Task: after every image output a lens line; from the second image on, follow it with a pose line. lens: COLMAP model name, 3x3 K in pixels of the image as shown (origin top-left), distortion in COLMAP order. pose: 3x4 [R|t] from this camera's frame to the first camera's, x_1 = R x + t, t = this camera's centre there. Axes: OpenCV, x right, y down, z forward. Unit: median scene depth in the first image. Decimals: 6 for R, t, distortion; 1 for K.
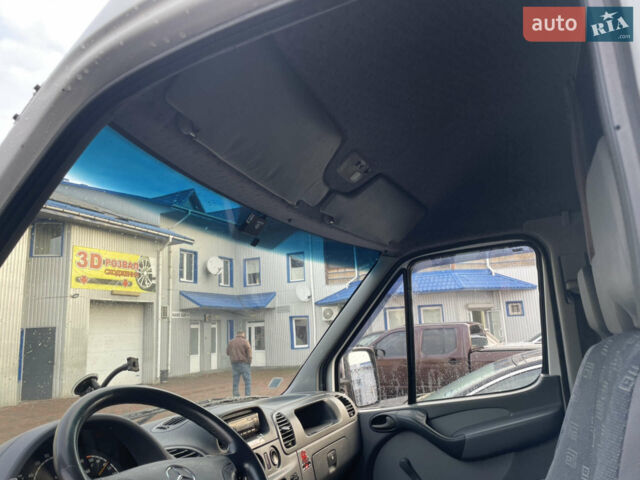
lens RADIAL K [[495.2, 0, 322.1], [0, 495.2, 238.1], [0, 0, 1]] dist [0.097030, -0.126079]
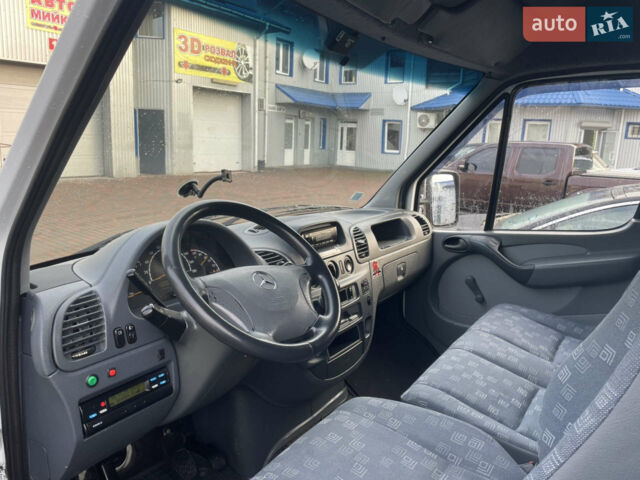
lens RADIAL K [[495.2, 0, 322.1], [0, 495.2, 238.1], [0, 0, 1]] dist [0.097030, -0.126079]
pose [[0.979427, 0.124930, -0.158480, 0.006285], [-0.054094, 0.919124, 0.390237, -0.019638], [0.194415, -0.373636, 0.906973, -0.000310]]
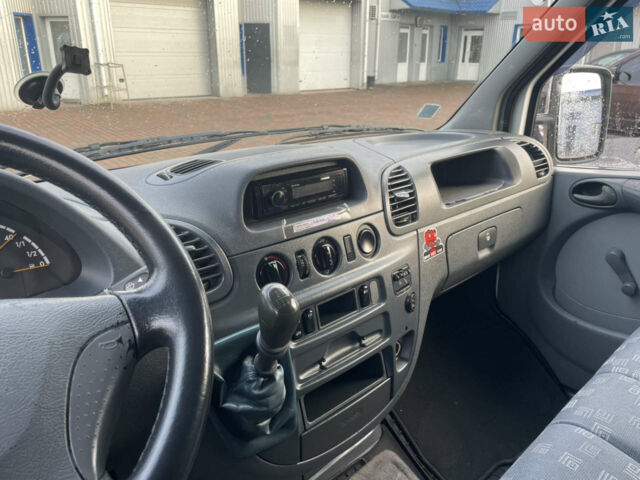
lens RADIAL K [[488.5, 0, 323.5], [0, 488.5, 229.4], [0, 0, 1]] dist [0.080237, -0.111186]
pose [[0.913626, 0.194615, -0.356949, 0.023802], [0.021230, 0.853947, 0.519926, 0.045869], [0.406001, -0.482596, 0.776057, 0.203480]]
